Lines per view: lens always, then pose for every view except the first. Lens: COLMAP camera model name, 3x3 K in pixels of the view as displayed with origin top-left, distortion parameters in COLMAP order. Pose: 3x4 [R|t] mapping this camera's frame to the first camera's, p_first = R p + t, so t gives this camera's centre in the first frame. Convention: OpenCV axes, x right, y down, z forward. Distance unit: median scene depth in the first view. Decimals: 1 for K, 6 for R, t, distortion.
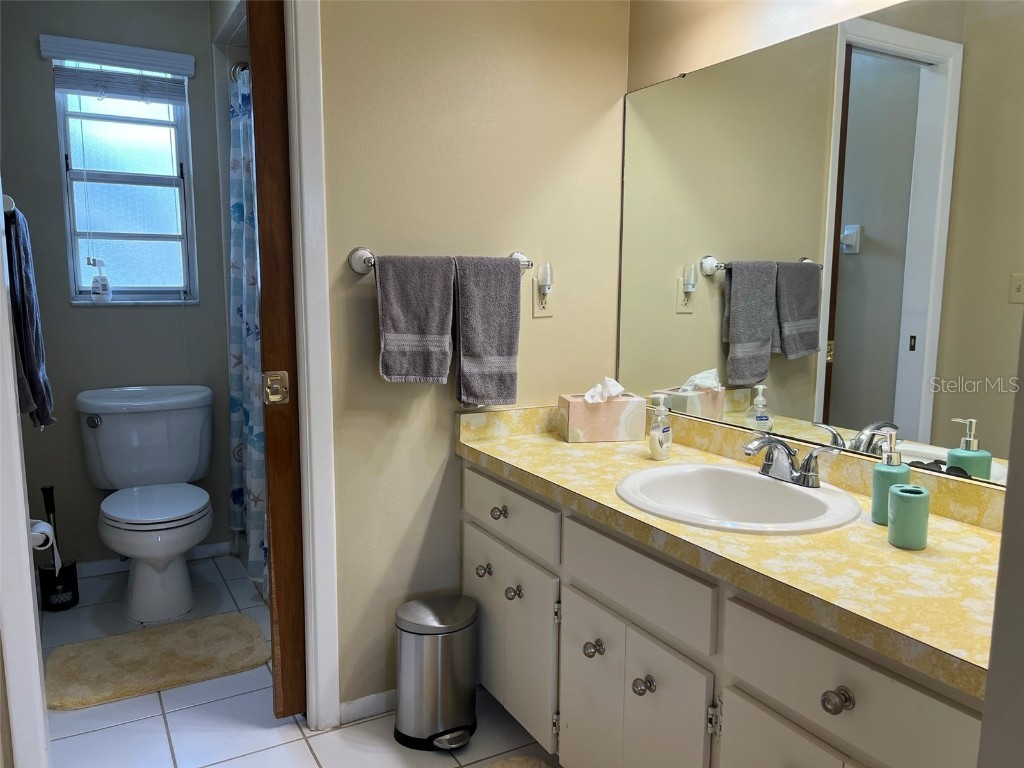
lens RADIAL K [[767.2, 0, 512.0], [0, 767.2, 384.0], [0, 0, 1]] dist [0.067305, -0.063650]
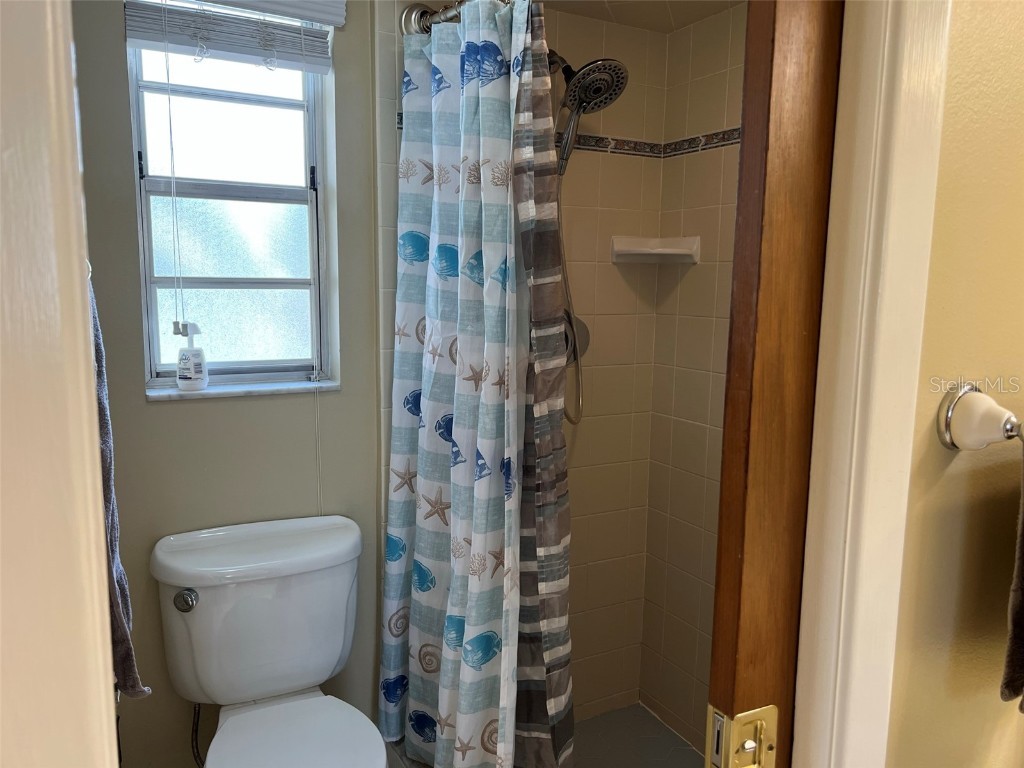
lens RADIAL K [[769.3, 0, 516.0], [0, 769.3, 387.0], [0, 0, 1]] dist [0.087922, -0.107332]
pose [[0.999932, 0.007119, -0.009257, -0.266216], [-0.007123, 0.999975, -0.000308, -0.110425], [0.009254, 0.000374, 0.999957, 0.385497]]
